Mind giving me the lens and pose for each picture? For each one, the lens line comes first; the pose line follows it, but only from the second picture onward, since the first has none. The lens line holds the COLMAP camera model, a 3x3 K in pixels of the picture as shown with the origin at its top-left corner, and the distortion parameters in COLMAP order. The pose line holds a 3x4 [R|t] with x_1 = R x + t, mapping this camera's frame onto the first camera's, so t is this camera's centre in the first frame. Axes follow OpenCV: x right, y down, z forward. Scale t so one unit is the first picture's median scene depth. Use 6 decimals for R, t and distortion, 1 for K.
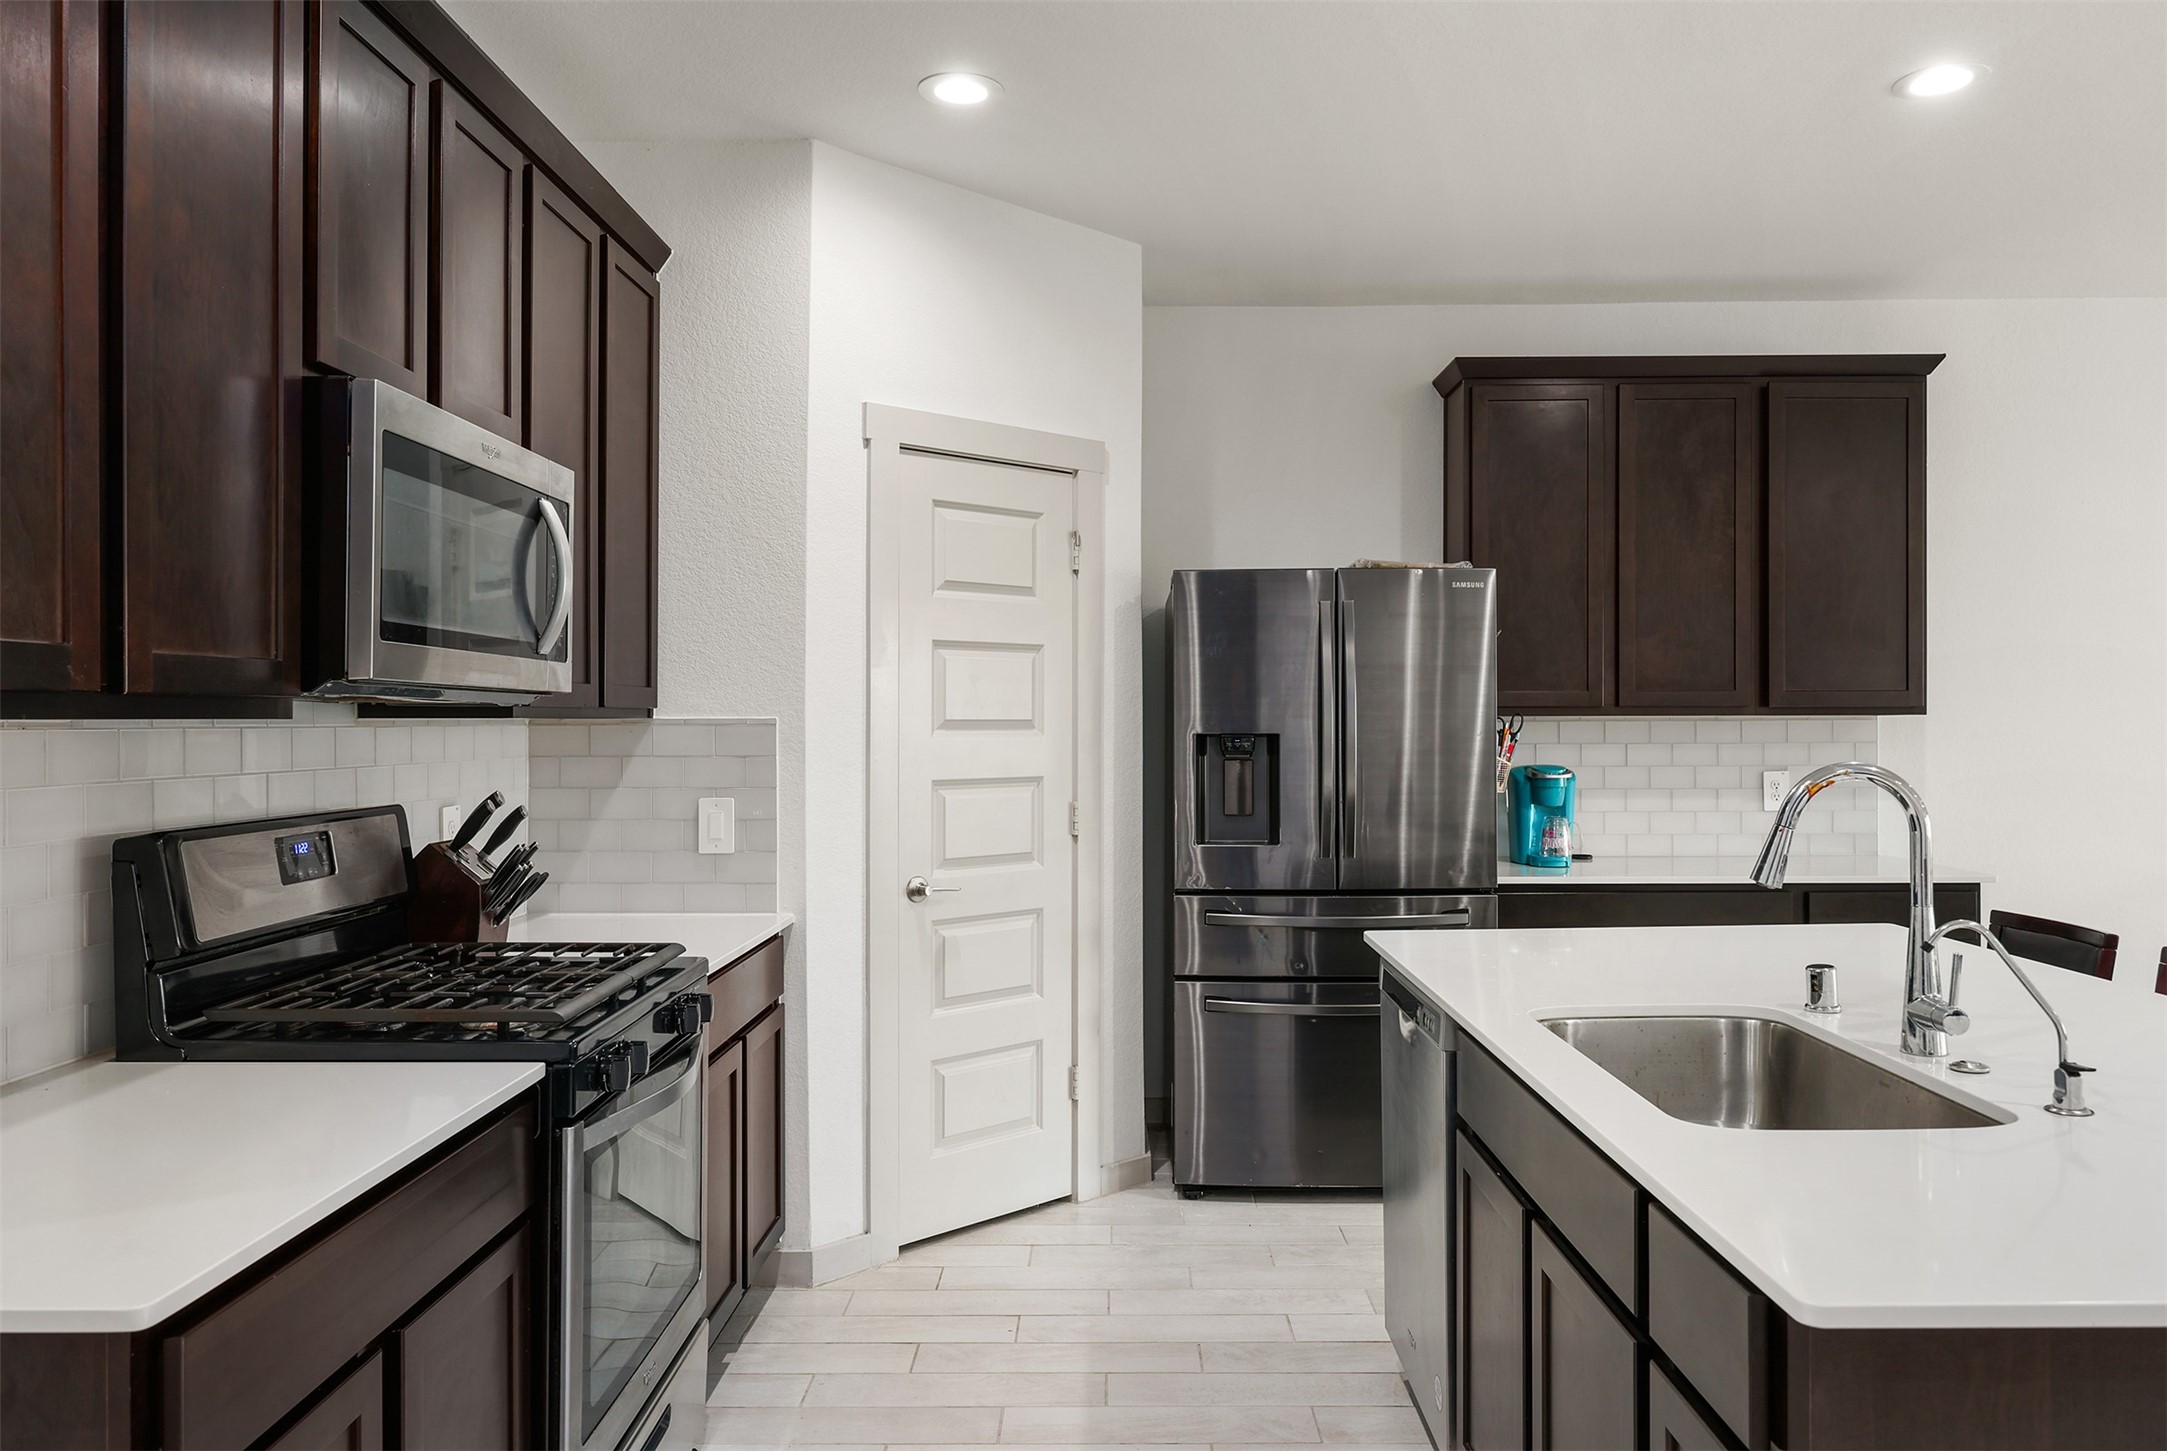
lens RADIAL K [[1540.9, 0, 1083.5], [0, 1540.9, 725.5], [0, 0, 1]] dist [0.000716, 0.004033]
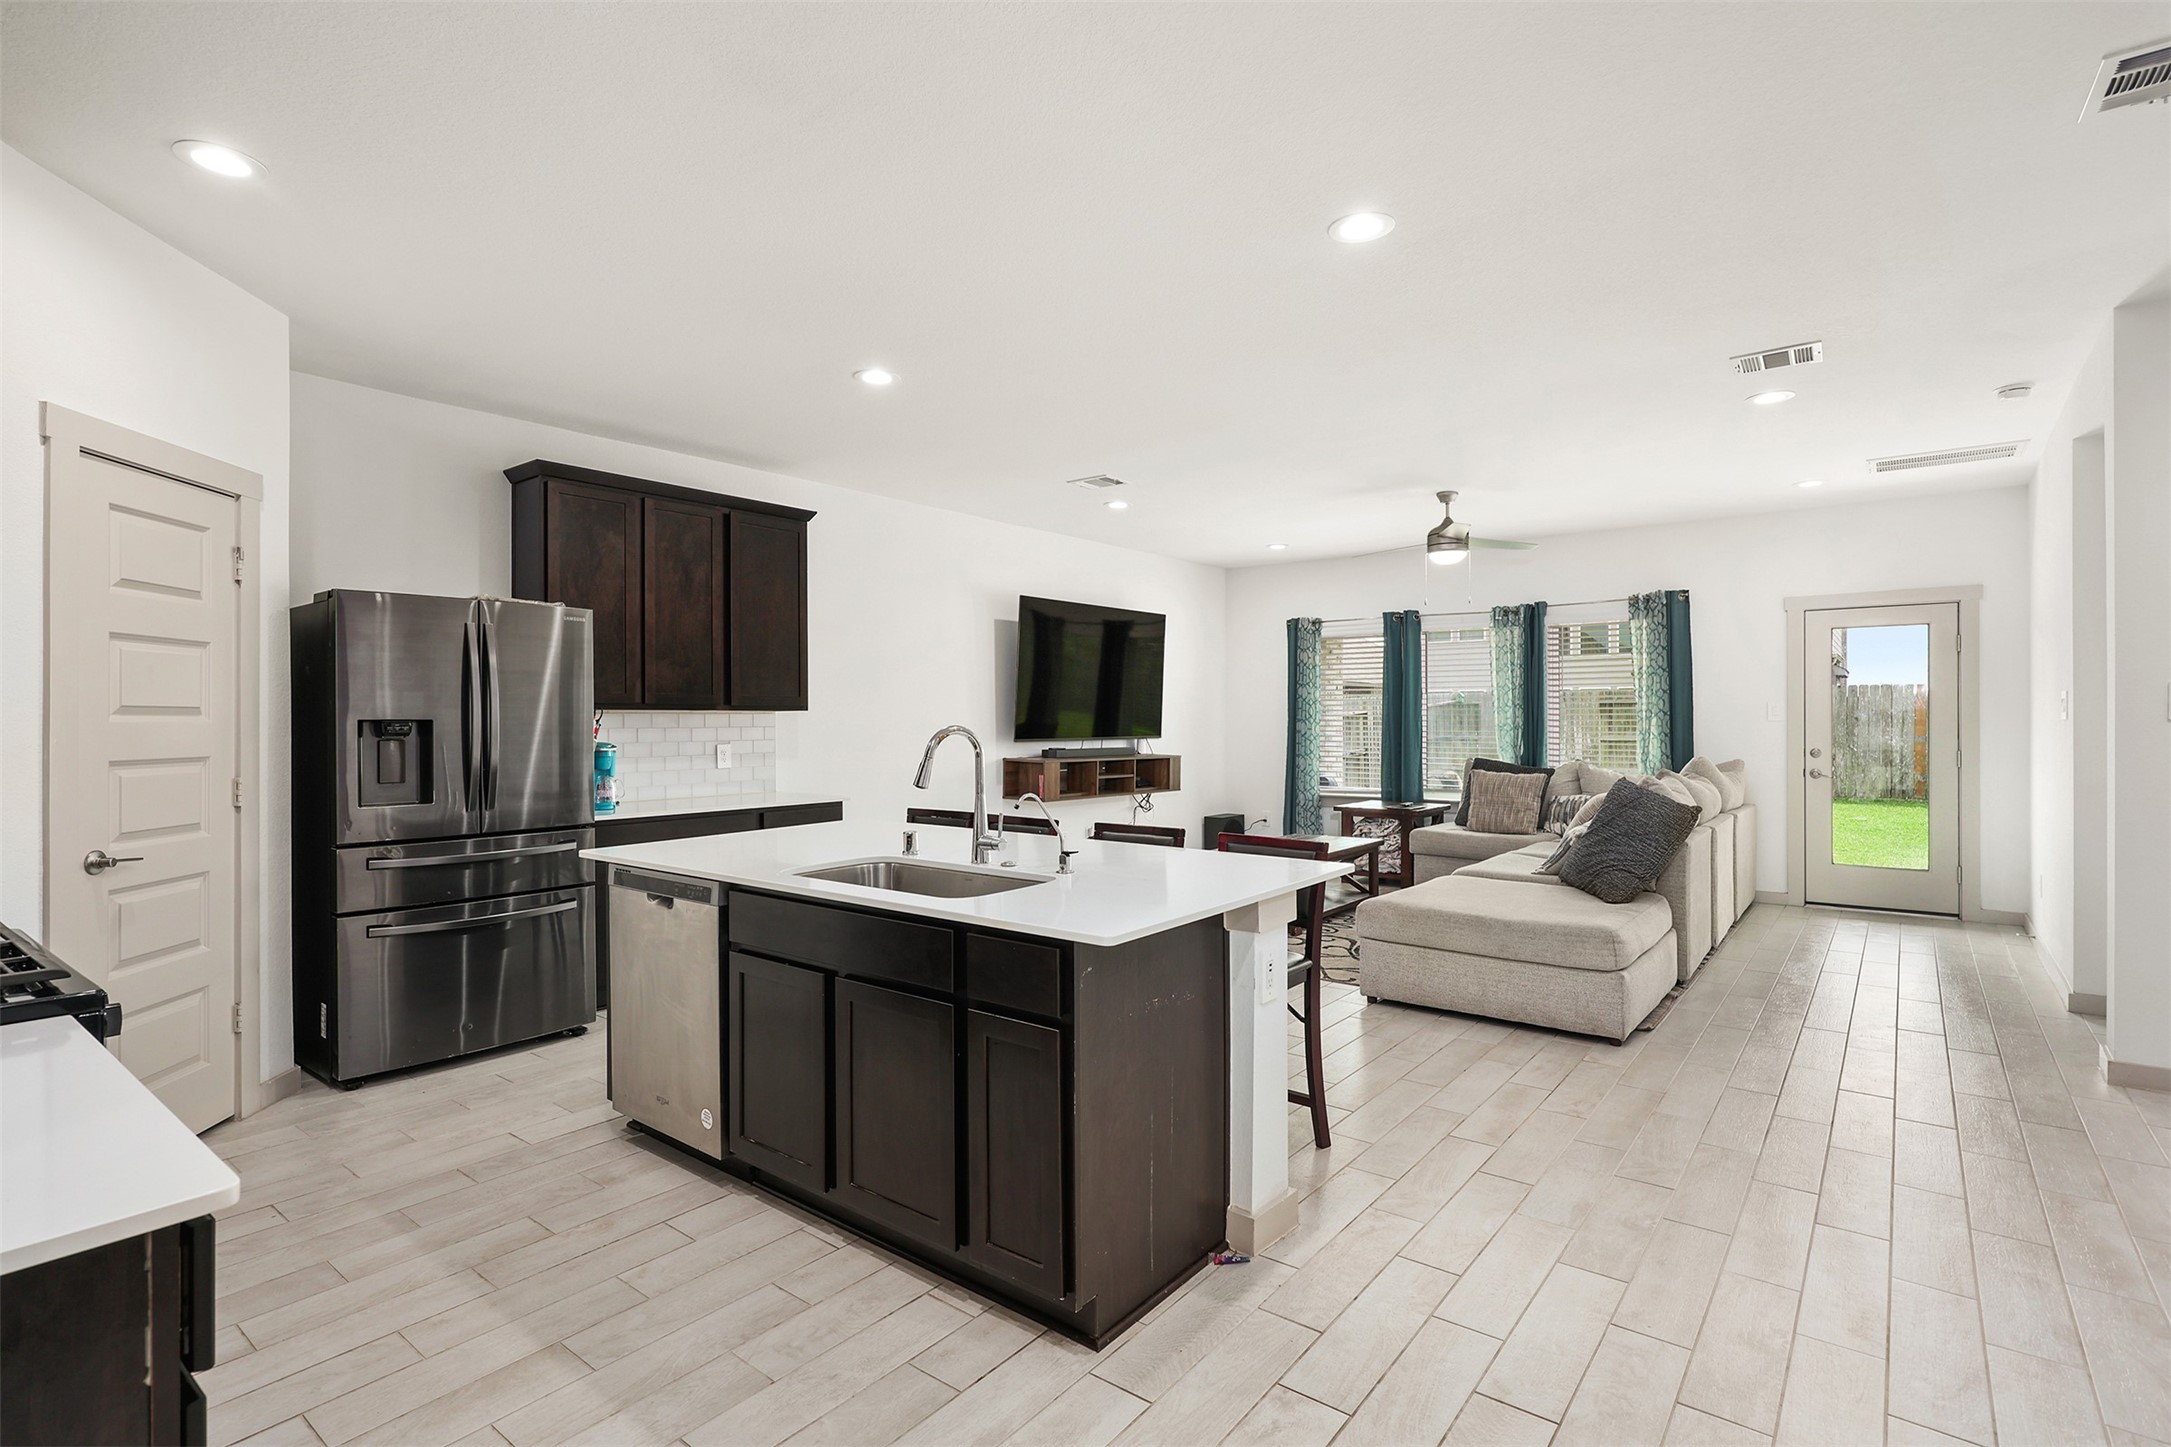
lens RADIAL K [[1037.3, 0, 1085.5], [0, 1037.3, 723.5], [0, 0, 1]] dist [0.000068, 0.000174]
pose [[0.608305, -0.001330, 0.793702, -0.238489], [0.002663, 0.999996, -0.000365, 0.010114], [-0.793699, 0.002336, 0.608307, 0.008828]]
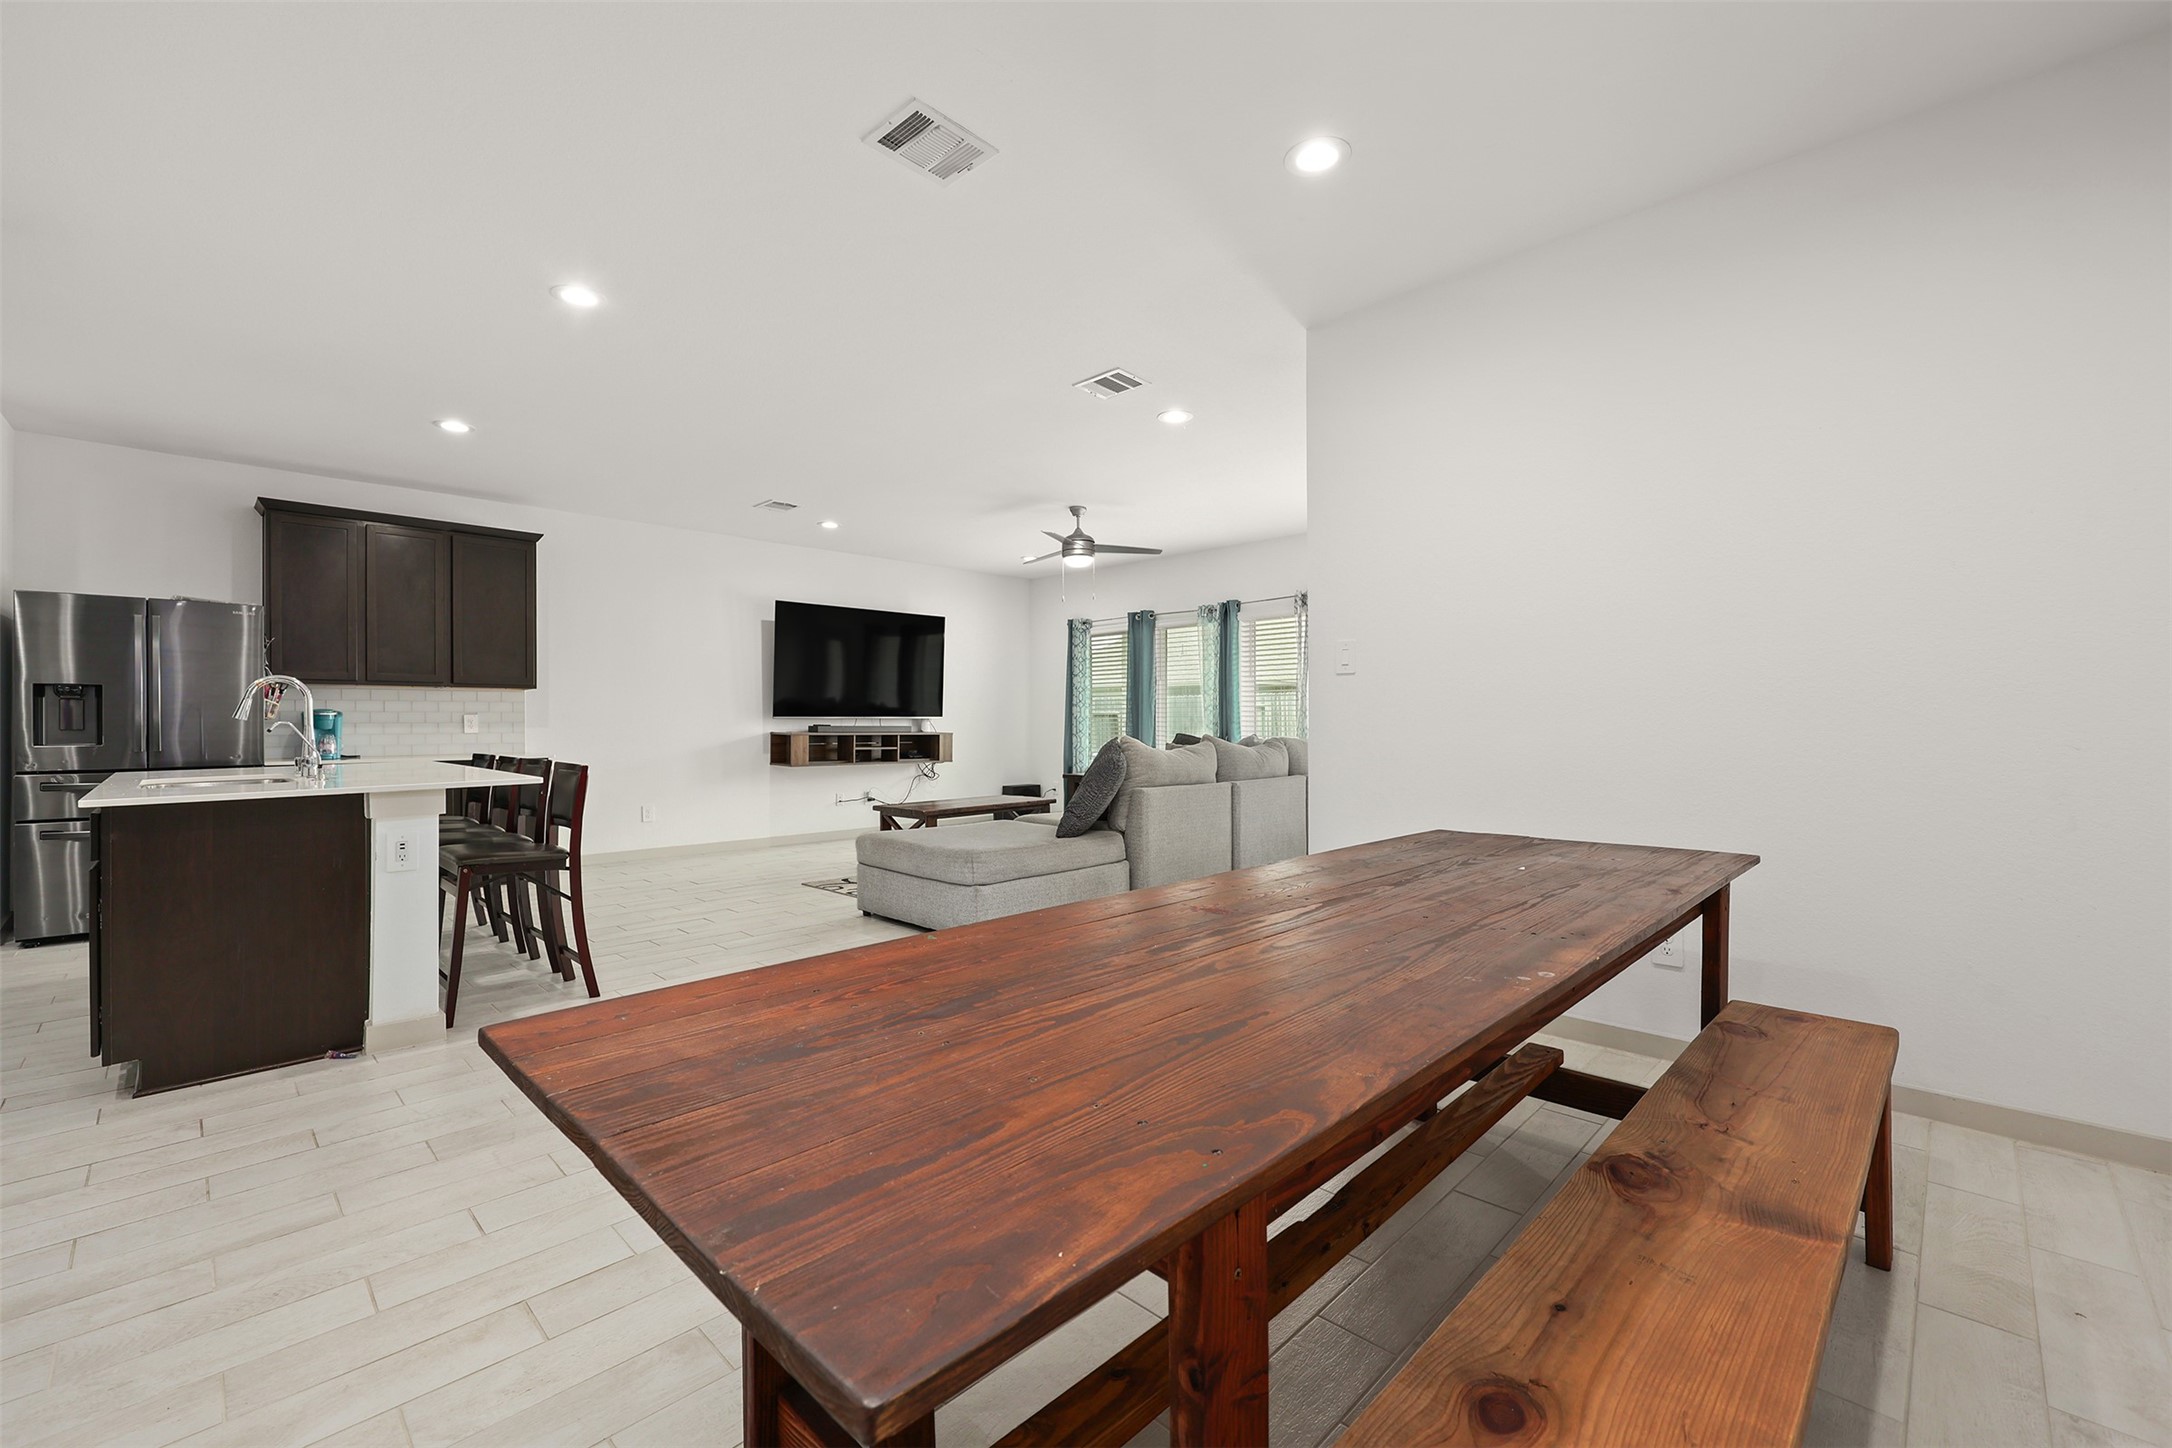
lens RADIAL K [[892.7, 0, 1086.0], [0, 892.7, 724.0], [0, 0, 1]] dist [0.001977, -0.000011]
pose [[0.687223, 0.000449, 0.726446, 0.155992], [0.003493, 0.999986, -0.003922, 0.059907], [-0.726438, 0.005233, 0.687212, -0.571564]]
